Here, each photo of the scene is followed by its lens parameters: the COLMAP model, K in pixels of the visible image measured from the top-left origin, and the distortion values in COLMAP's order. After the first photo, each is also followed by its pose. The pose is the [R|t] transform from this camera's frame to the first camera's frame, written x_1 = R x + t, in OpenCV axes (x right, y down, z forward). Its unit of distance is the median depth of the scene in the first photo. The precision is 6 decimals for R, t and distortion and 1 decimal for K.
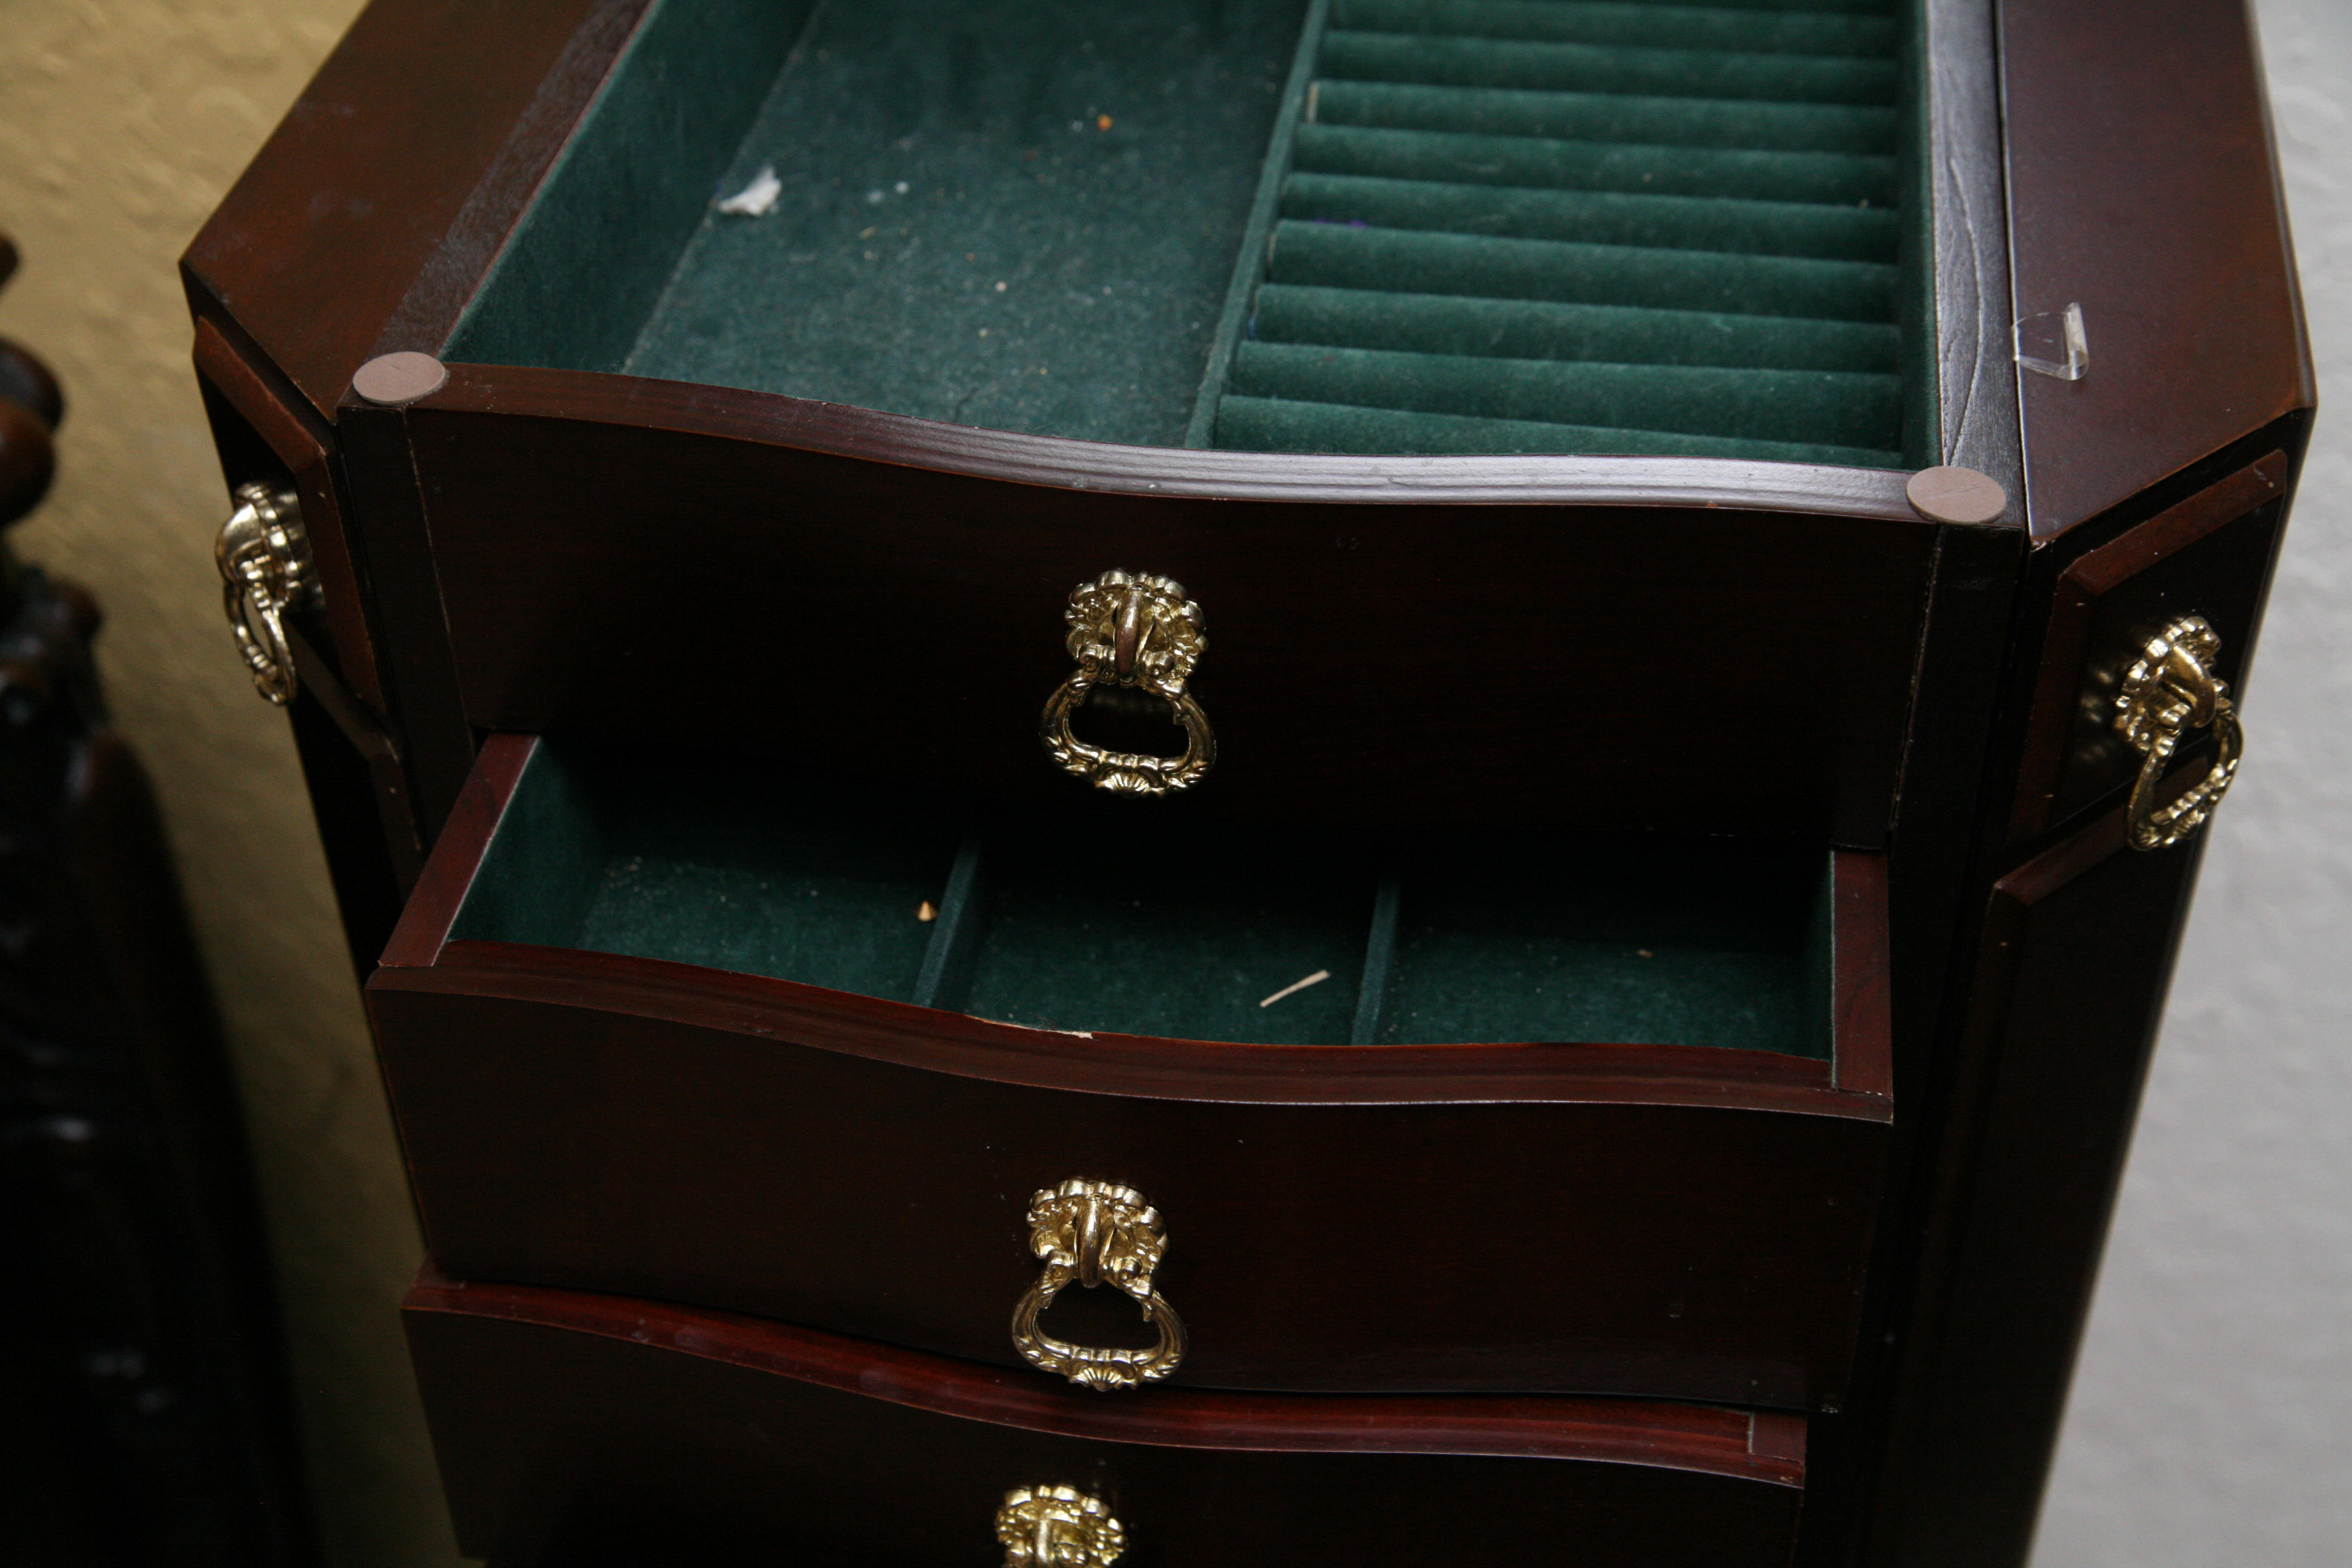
lens RADIAL K [[3288.3, 0, 1164.8], [0, 3288.3, 749.1], [0, 0, 1]] dist [0.033772, 0.022456]
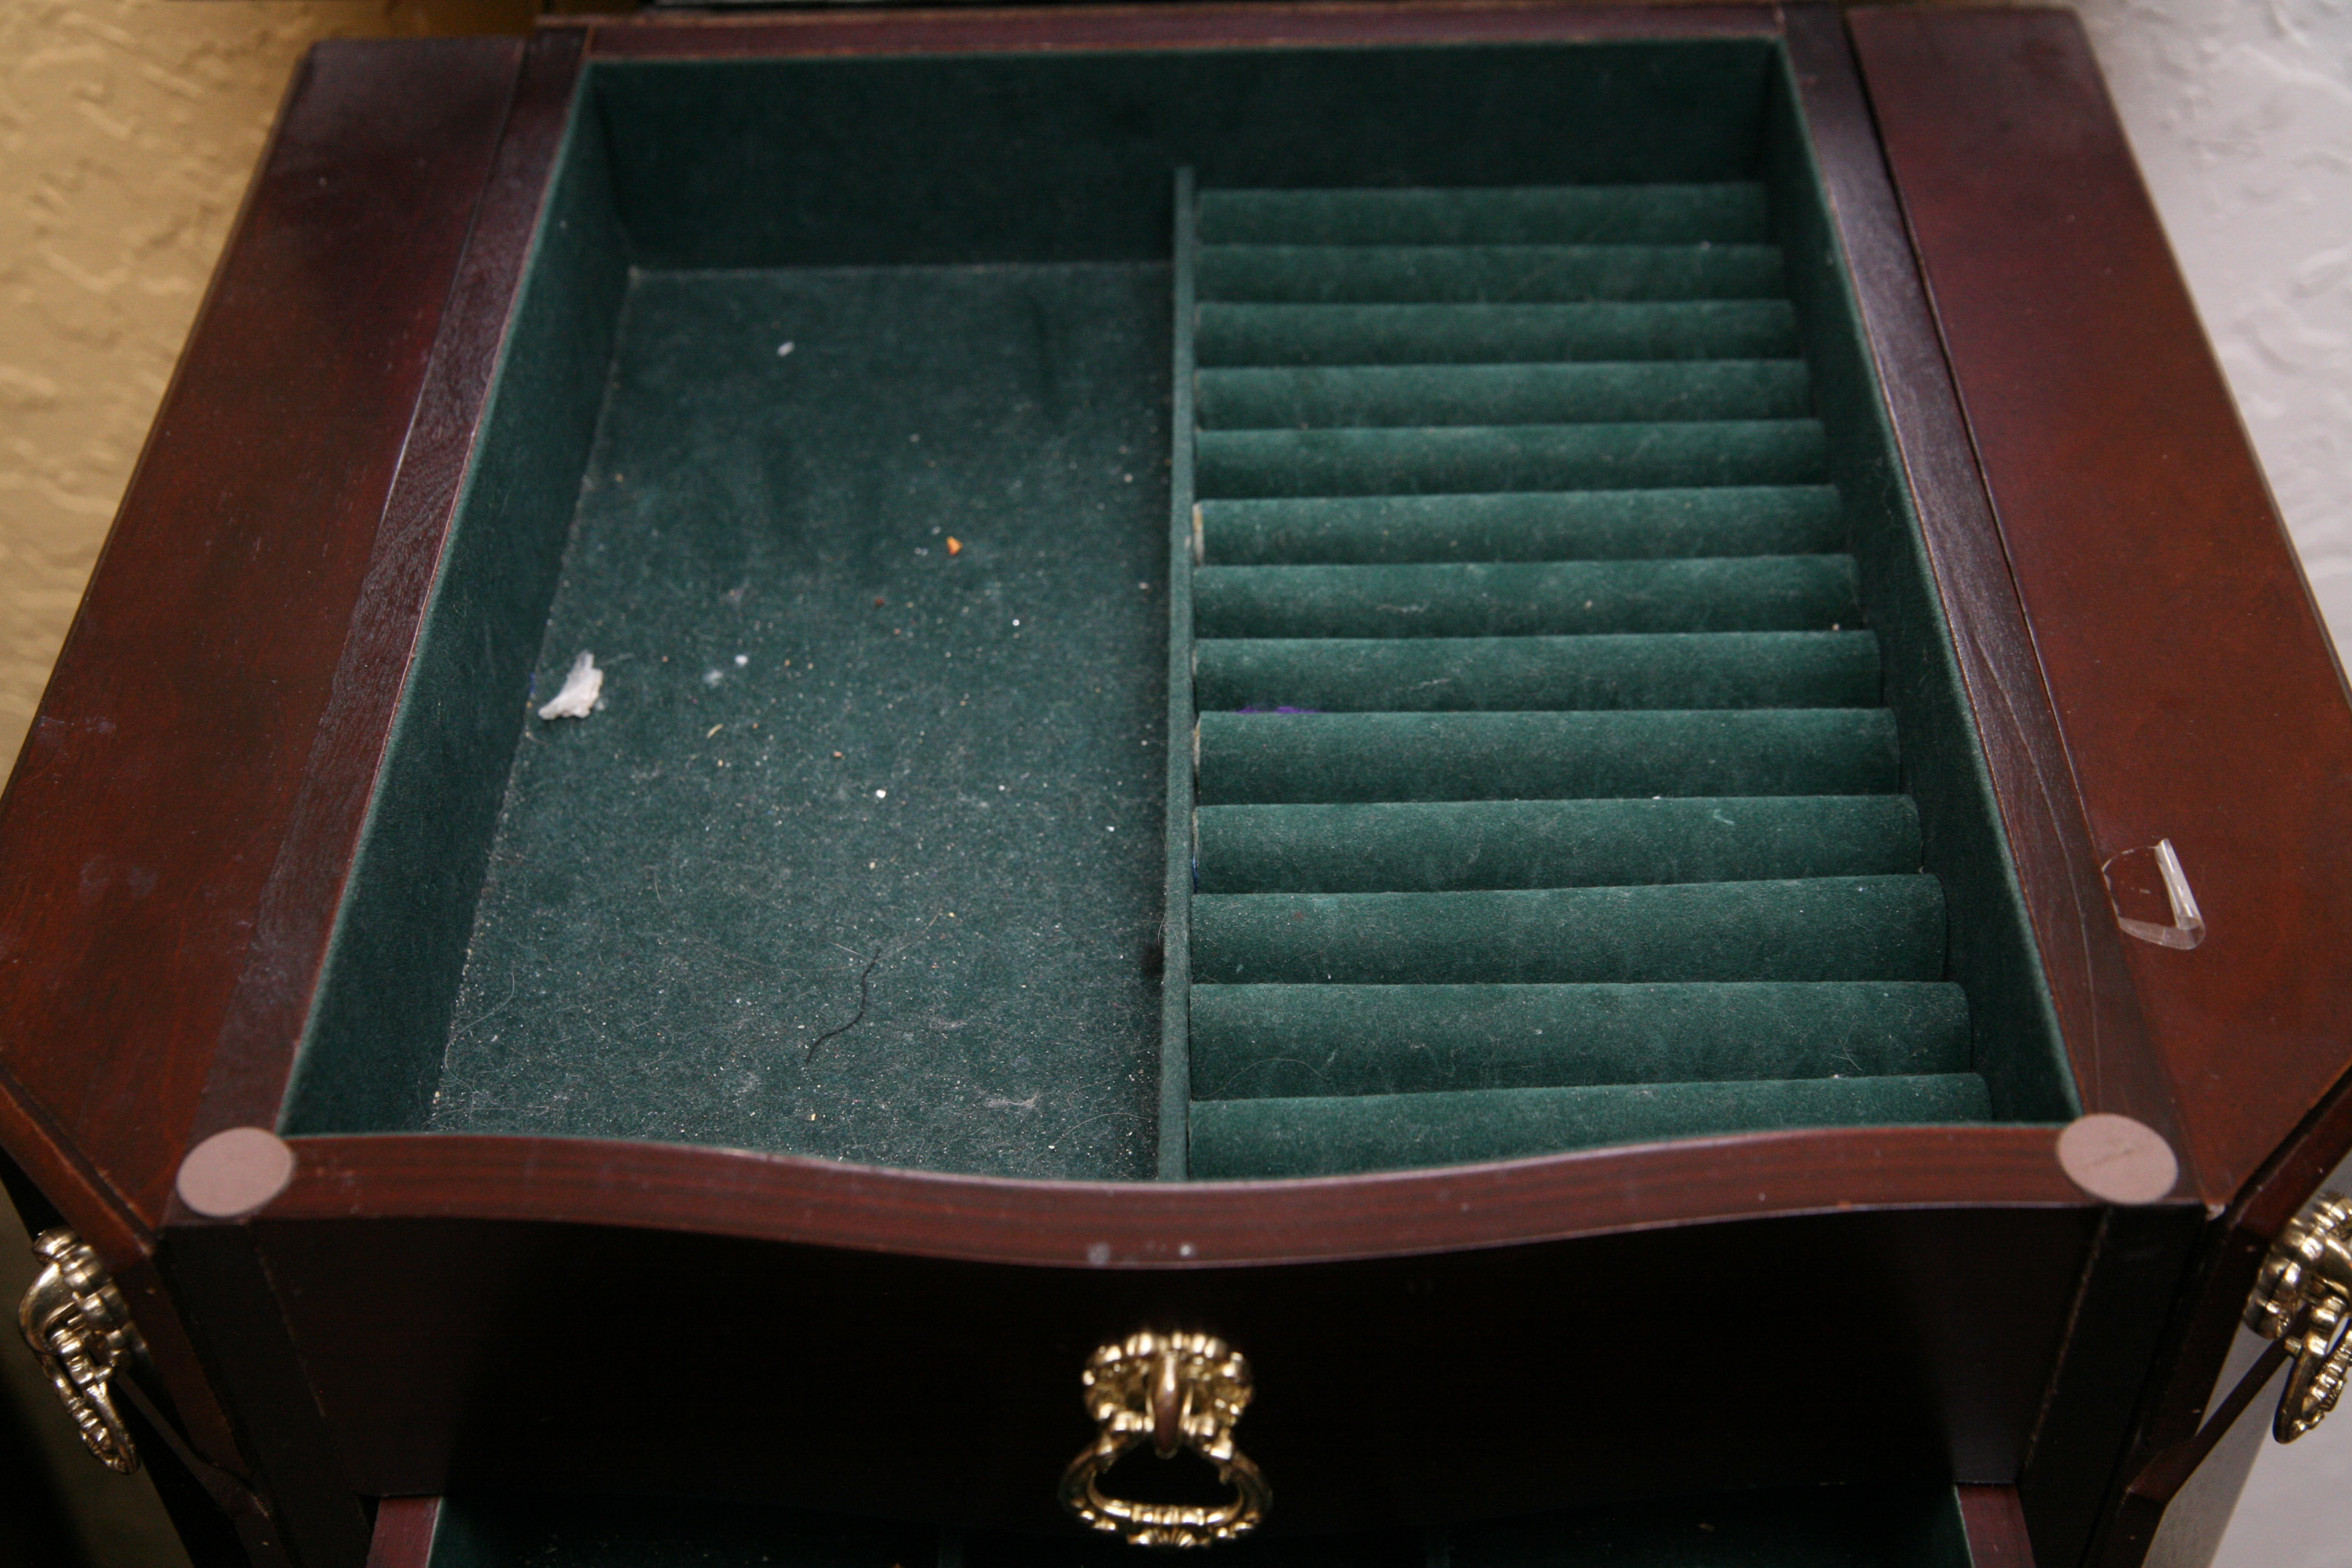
lens RADIAL K [[2996.5, 0, 1176.0], [0, 2996.5, 784.0], [0, 0, 1]] dist [-0.009068, 0.090936]
pose [[0.987978, -0.109317, 0.109310, -0.062416], [0.101077, 0.991793, 0.078292, -0.209708], [-0.116971, -0.066302, 0.990920, 0.208457]]
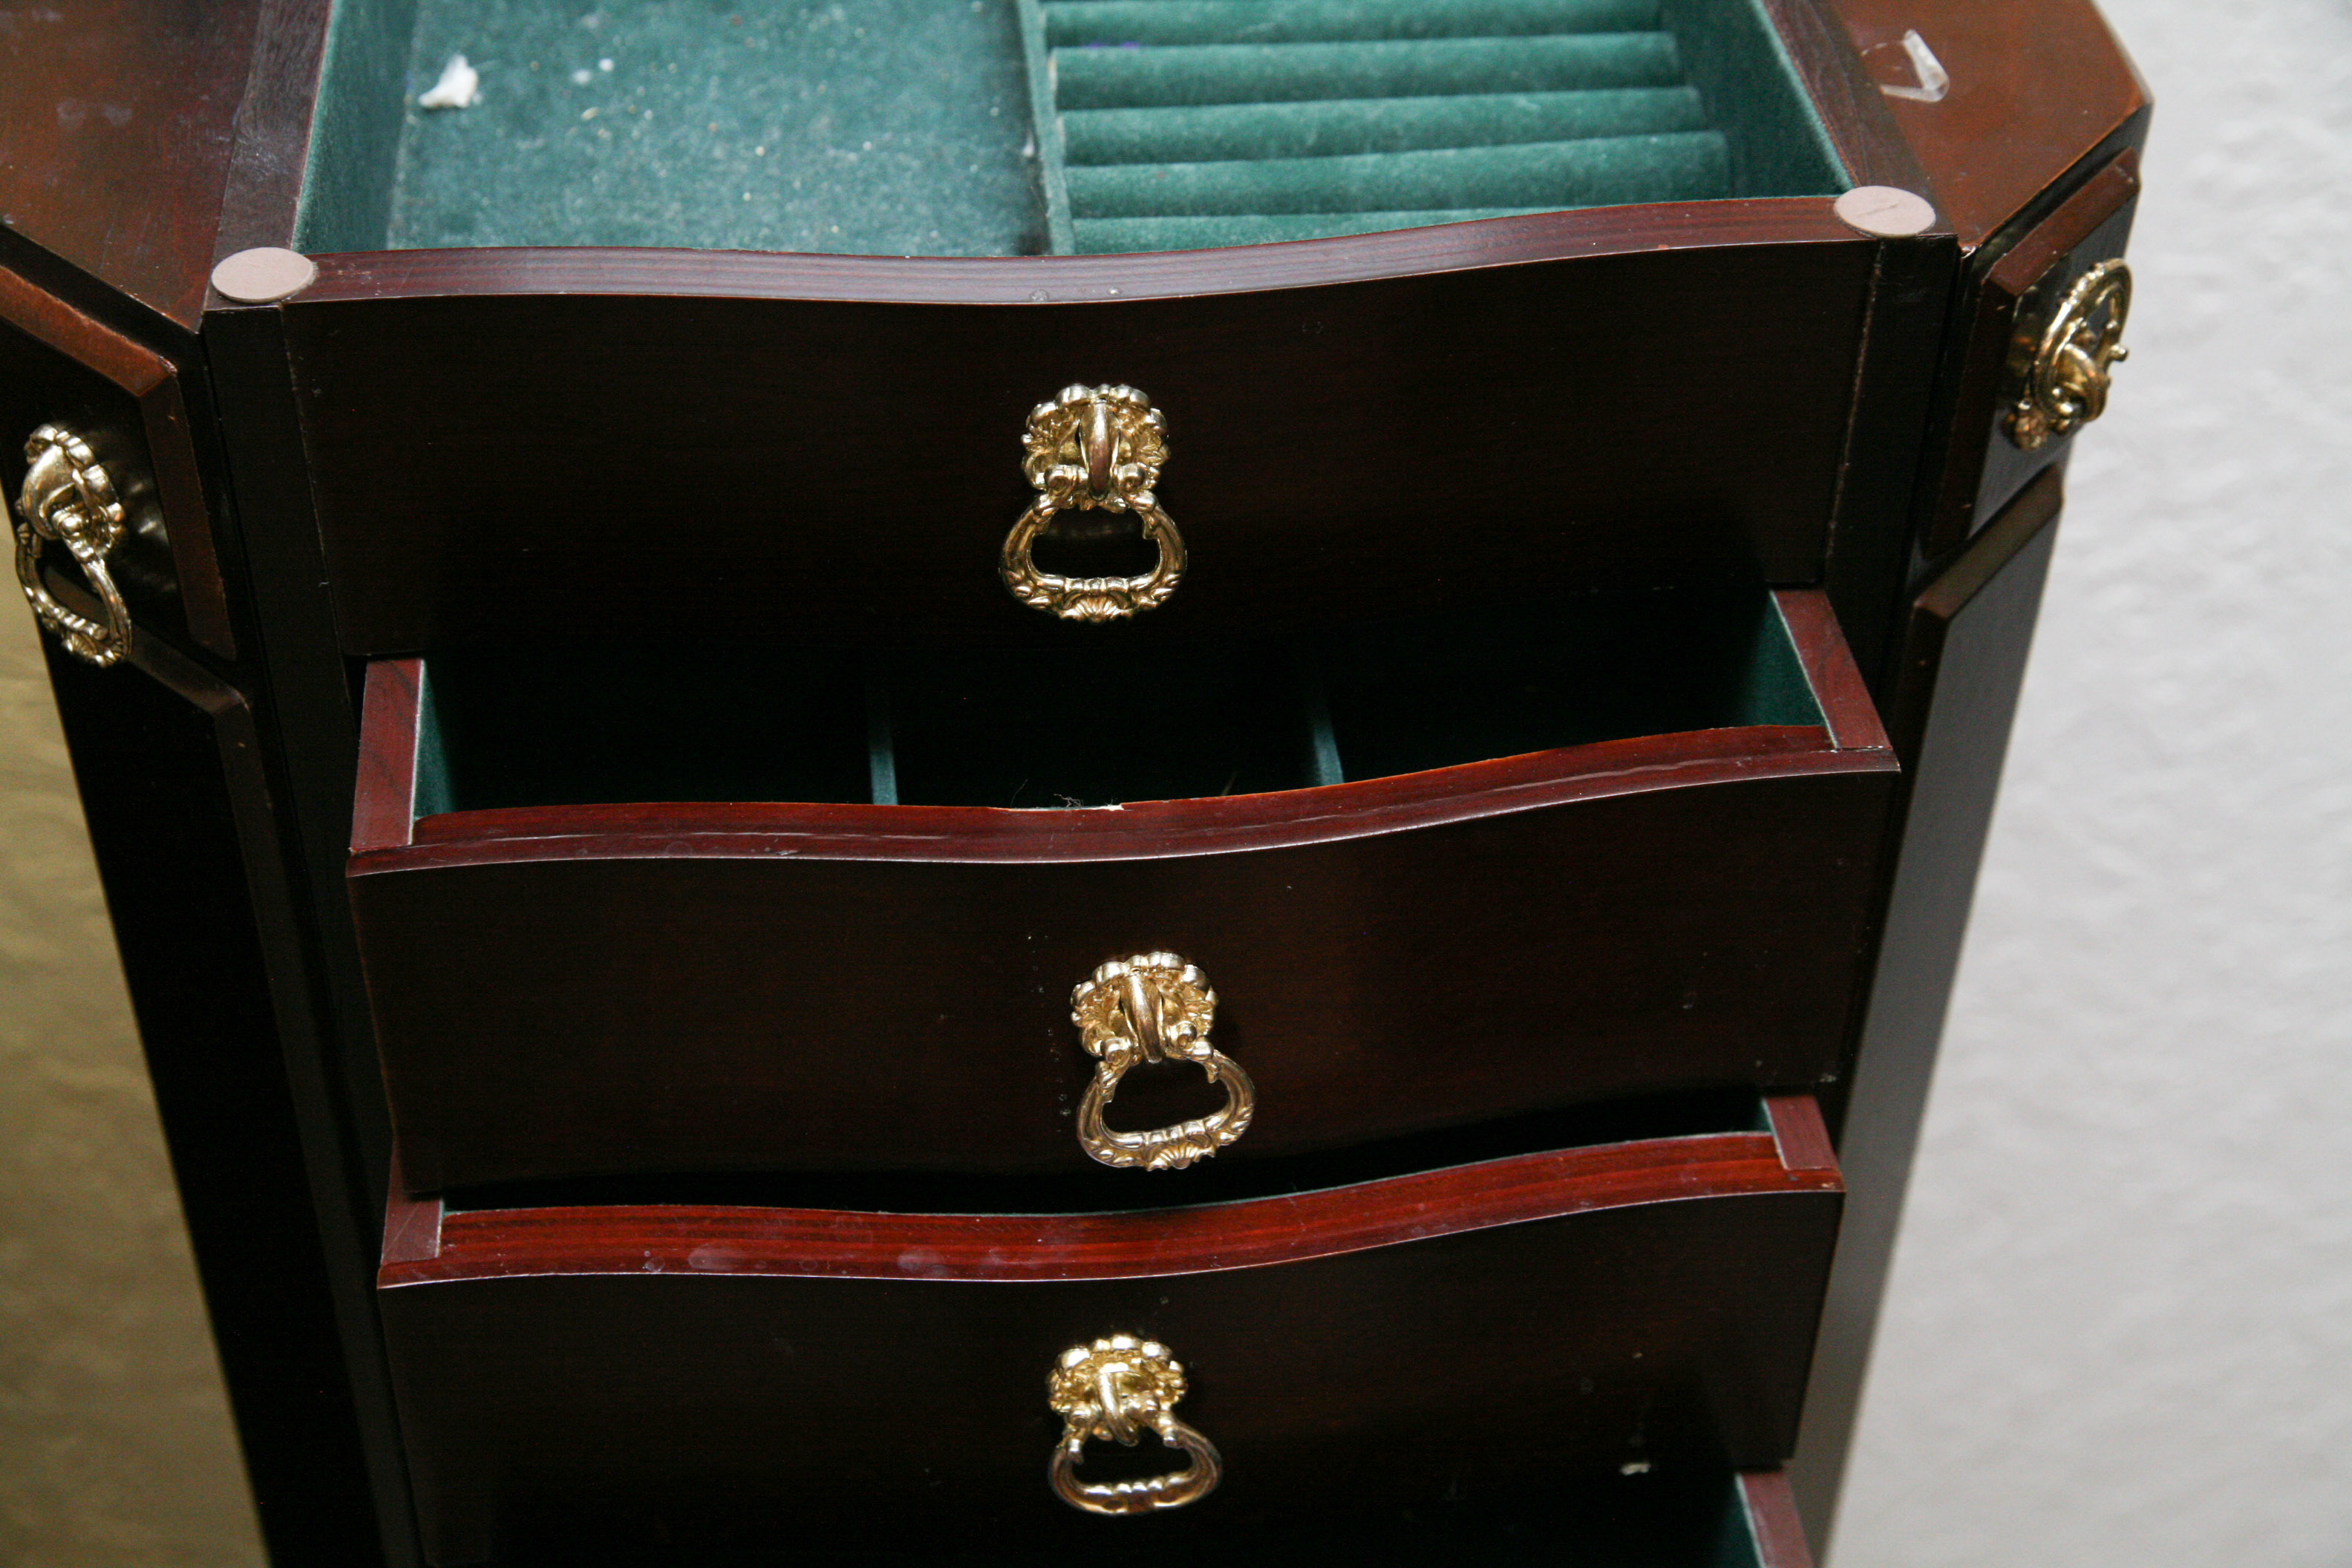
lens RADIAL K [[3488.1, 0, 1176.0], [0, 3488.1, 784.0], [0, 0, 1]] dist [0.027068, 0.169186]
pose [[0.964709, -0.139269, 0.223473, -0.193954], [0.137344, 0.990227, 0.024216, 0.034286], [-0.224662, 0.007331, 0.974409, -0.008587]]
